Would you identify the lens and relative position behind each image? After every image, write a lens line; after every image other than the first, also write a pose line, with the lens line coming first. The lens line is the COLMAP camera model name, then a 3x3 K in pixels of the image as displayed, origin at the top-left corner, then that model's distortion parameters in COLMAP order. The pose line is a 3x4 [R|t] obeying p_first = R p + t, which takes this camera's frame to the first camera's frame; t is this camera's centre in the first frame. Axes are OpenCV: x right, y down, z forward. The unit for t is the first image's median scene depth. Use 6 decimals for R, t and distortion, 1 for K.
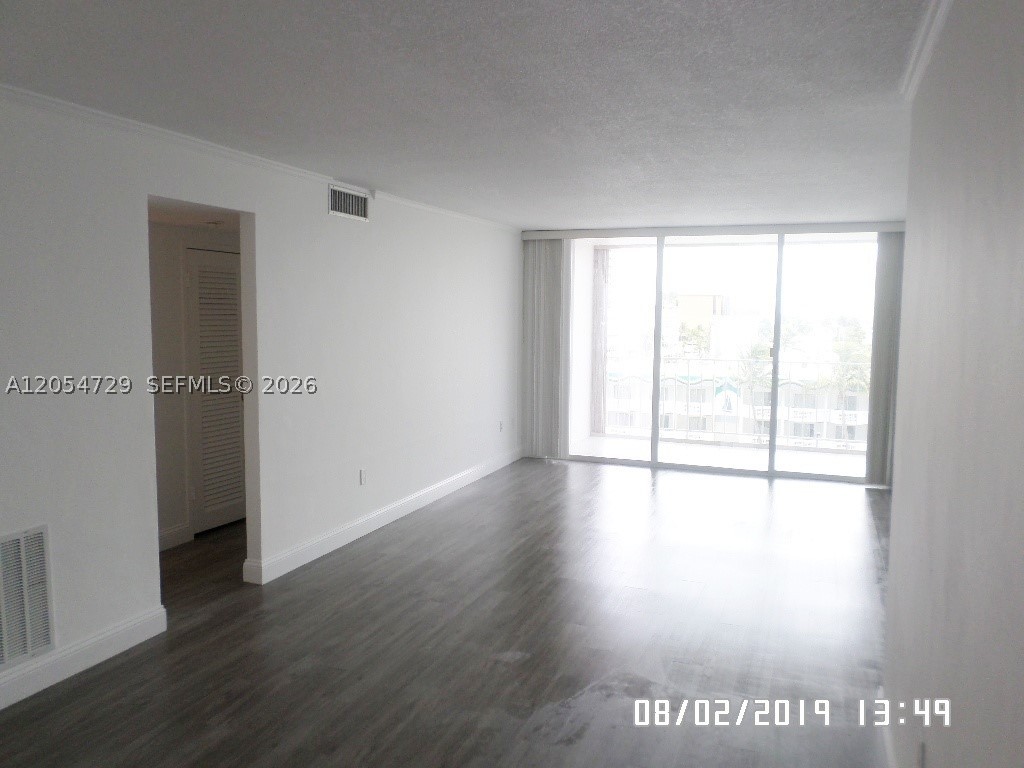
lens RADIAL K [[784.9, 0, 512.0], [0, 784.9, 384.0], [0, 0, 1]] dist [-0.004184, -0.002783]
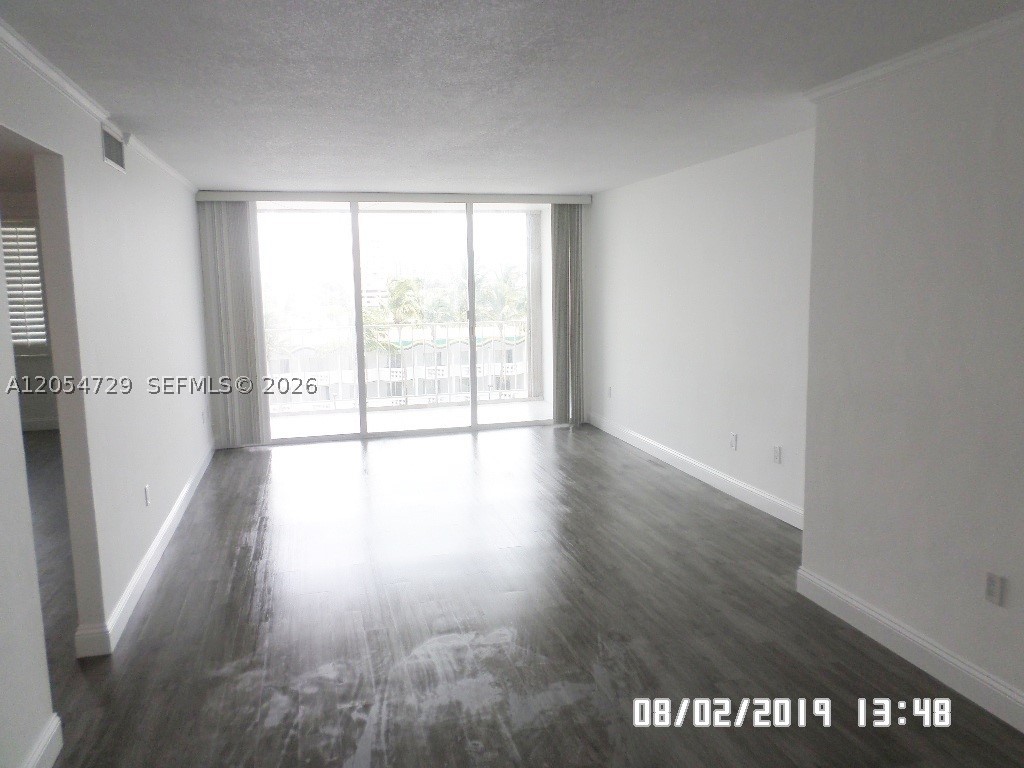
lens RADIAL K [[796.7, 0, 513.7], [0, 796.7, 358.2], [0, 0, 1]] dist [-0.006251, -0.002466]
pose [[0.806961, -0.085890, 0.584326, -0.244485], [0.081918, 0.996083, 0.033284, -0.011341], [-0.584896, 0.021008, 0.810836, 0.087145]]
